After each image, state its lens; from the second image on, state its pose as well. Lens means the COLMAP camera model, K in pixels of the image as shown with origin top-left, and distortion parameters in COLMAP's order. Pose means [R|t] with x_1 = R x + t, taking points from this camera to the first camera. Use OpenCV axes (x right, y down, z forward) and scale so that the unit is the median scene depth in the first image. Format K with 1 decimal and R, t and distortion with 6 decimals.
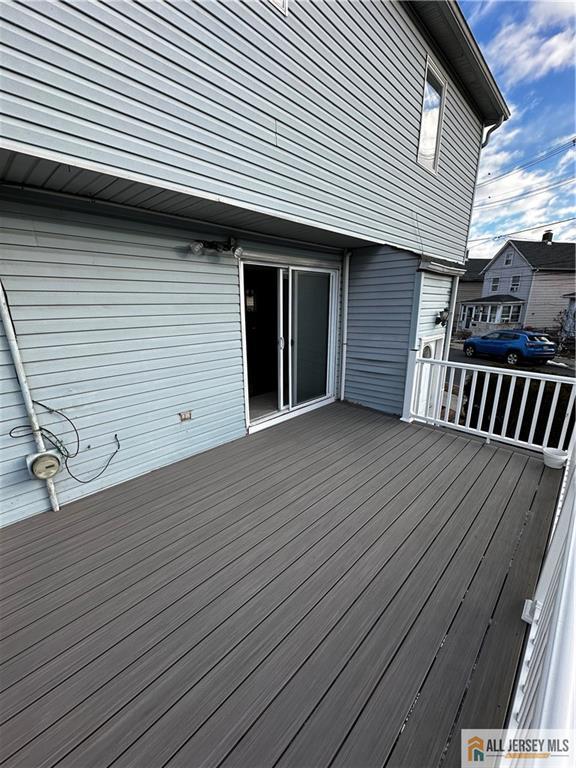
lens RADIAL K [[307.5, 0, 288.0], [0, 307.5, 384.0], [0, 0, 1]] dist [0.000617, -0.000015]
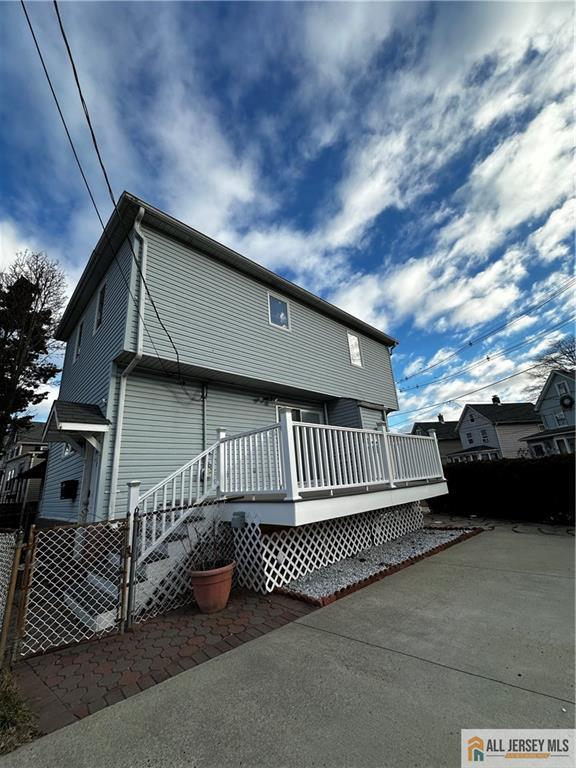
lens RADIAL K [[307.5, 0, 288.0], [0, 307.5, 384.0], [0, 0, 1]] dist [0.000617, -0.000015]
pose [[0.997536, -0.070117, -0.002345, -0.006683], [0.057924, 0.842005, -0.536351, 0.104444], [0.039582, 0.534894, 0.843991, -0.152248]]
